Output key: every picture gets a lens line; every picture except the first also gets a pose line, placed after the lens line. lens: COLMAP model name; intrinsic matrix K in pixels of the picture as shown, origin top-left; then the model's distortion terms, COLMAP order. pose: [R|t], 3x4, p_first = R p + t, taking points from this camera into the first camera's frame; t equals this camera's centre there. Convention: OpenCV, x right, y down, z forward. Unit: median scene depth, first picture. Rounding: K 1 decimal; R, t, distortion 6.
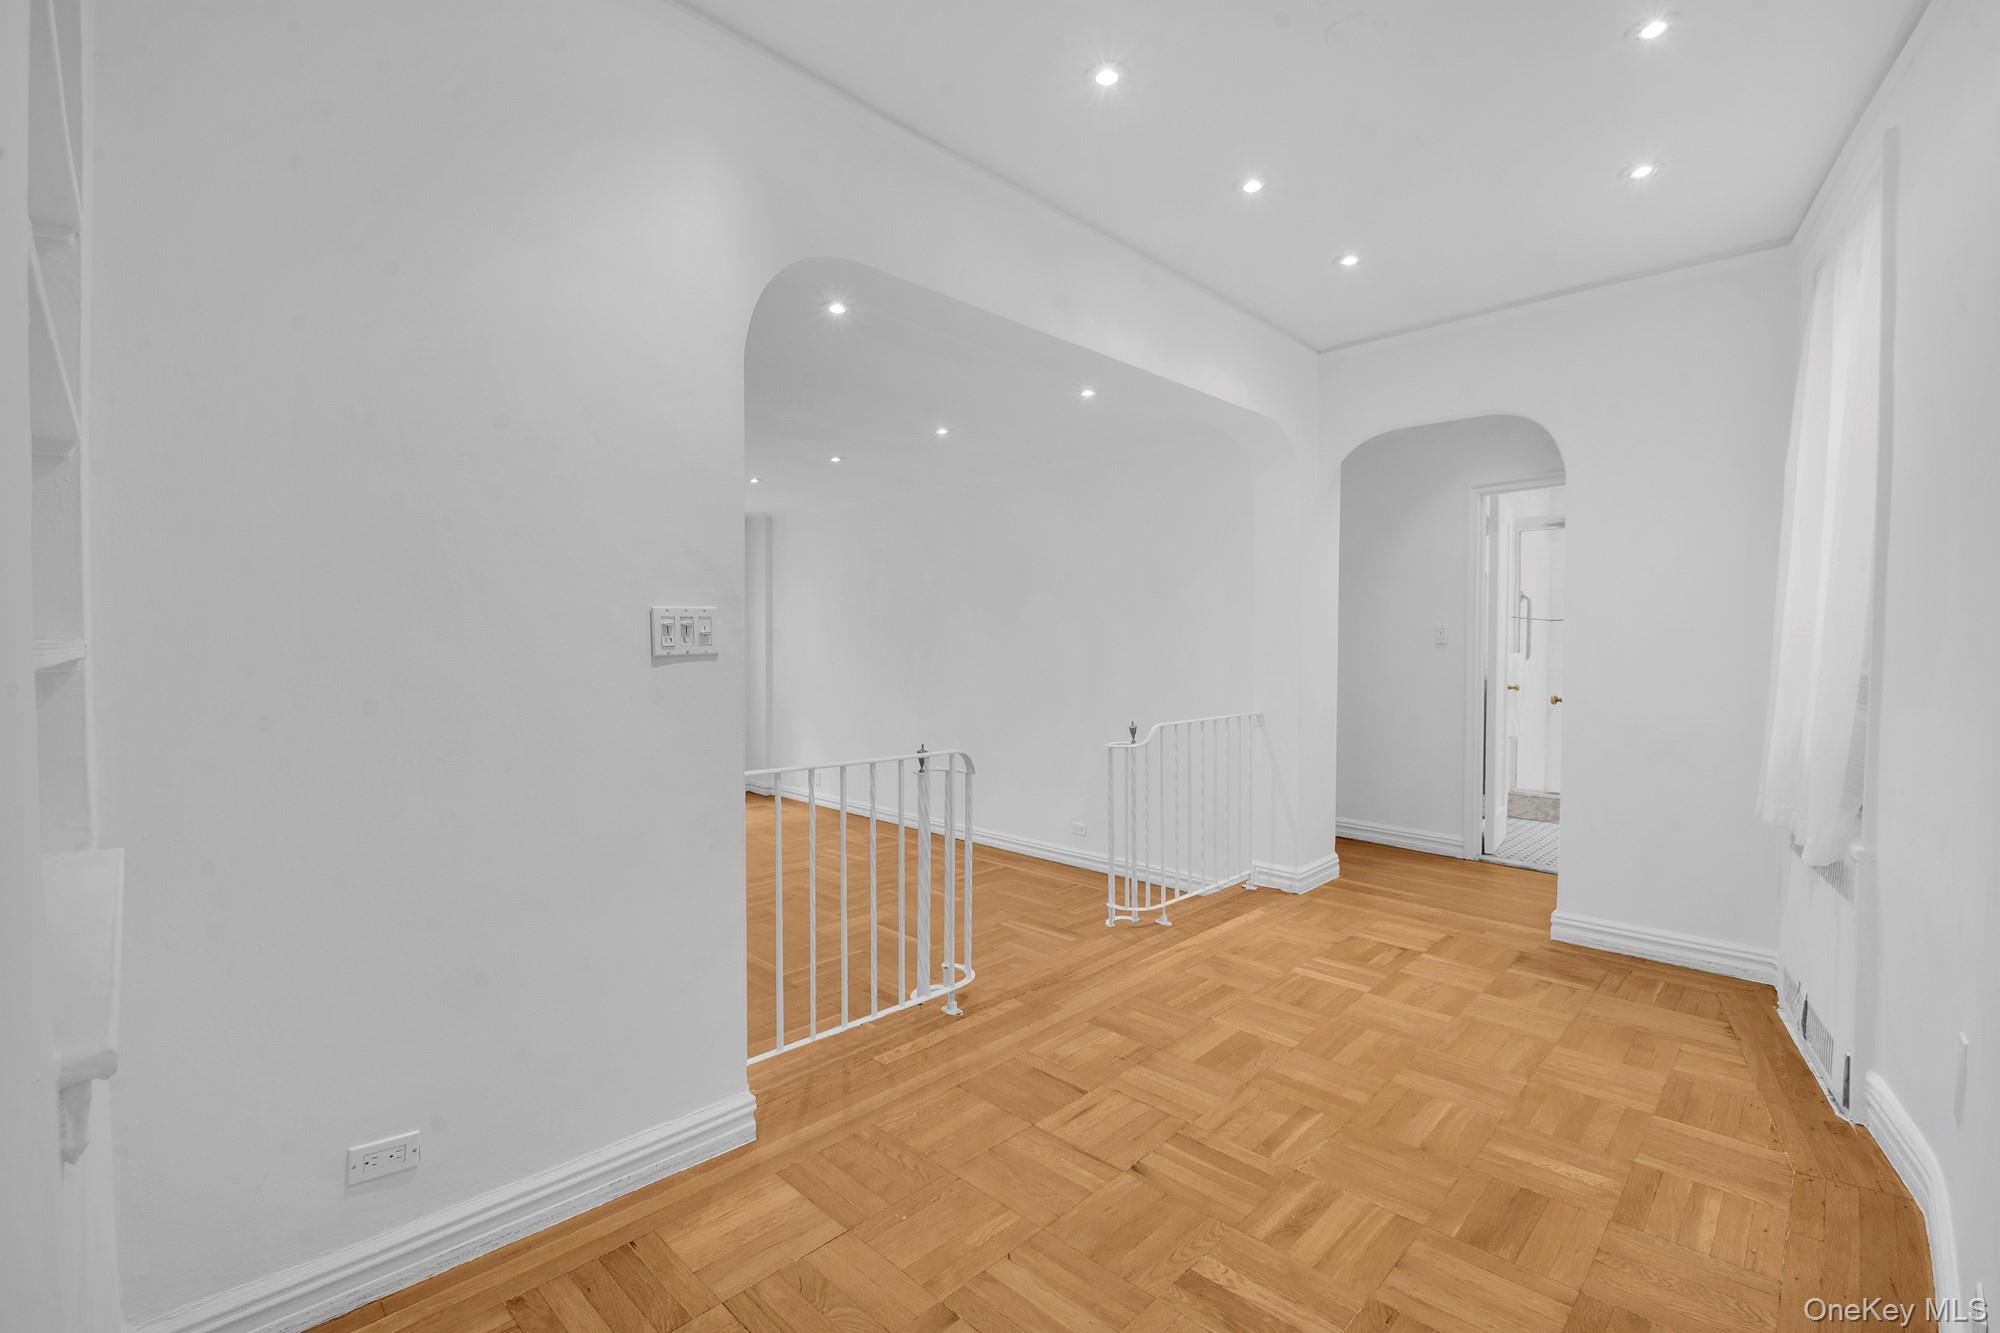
lens RADIAL K [[872.1, 0, 1000.0], [0, 872.1, 666.5], [0, 0, 1]] dist [-0.000661, -0.000223]
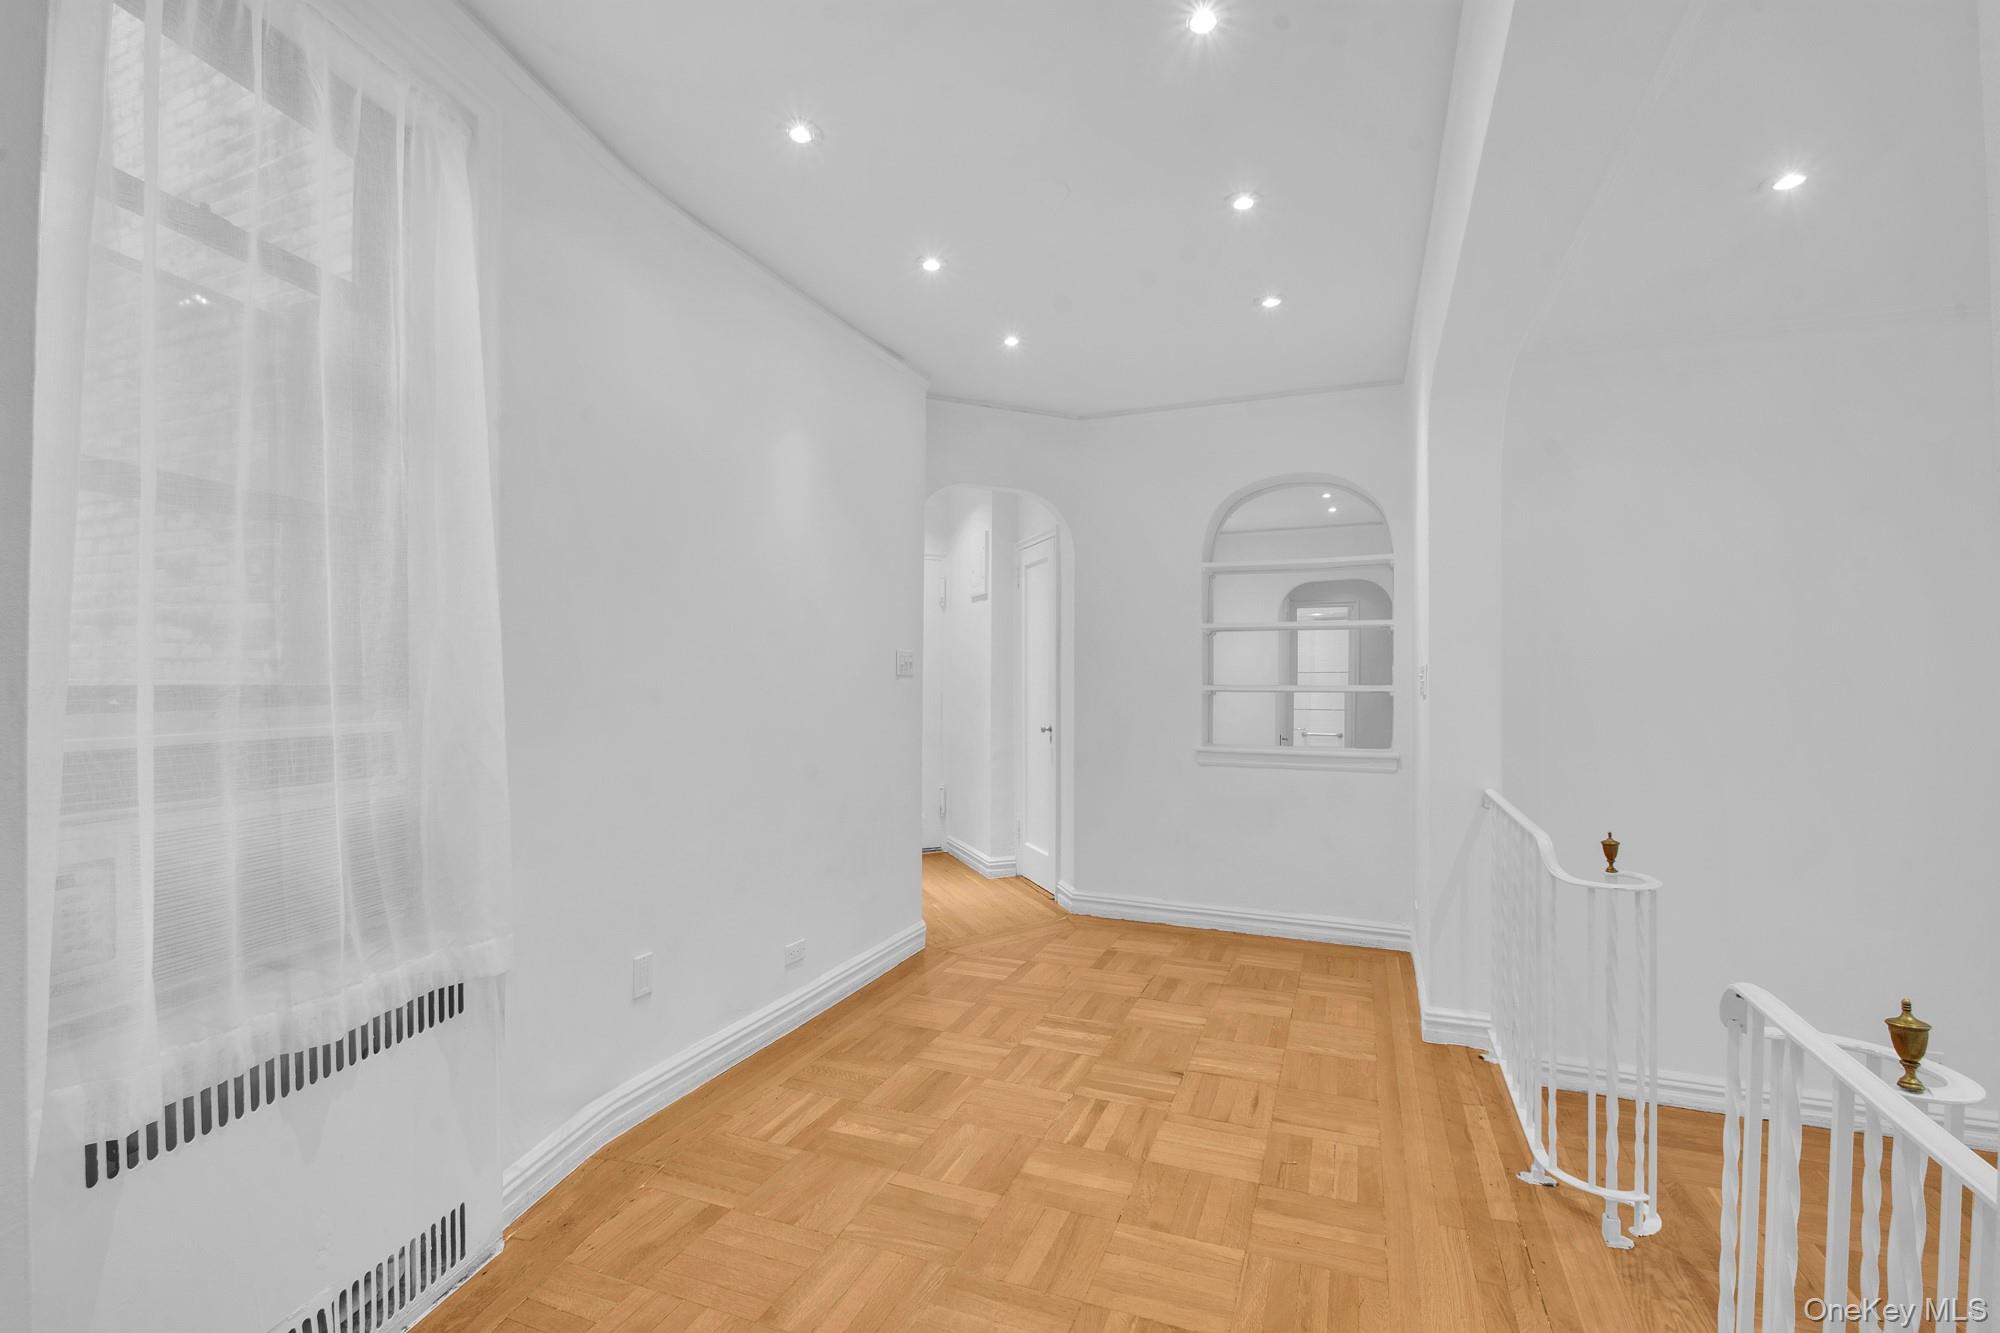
lens RADIAL K [[872.1, 0, 1000.0], [0, 872.1, 666.5], [0, 0, 1]] dist [-0.000661, -0.000223]
pose [[-0.925031, -0.014771, -0.379604, 0.896865], [-0.019873, 0.999757, 0.009524, -0.058018], [0.379371, 0.016354, -0.925100, 2.047910]]
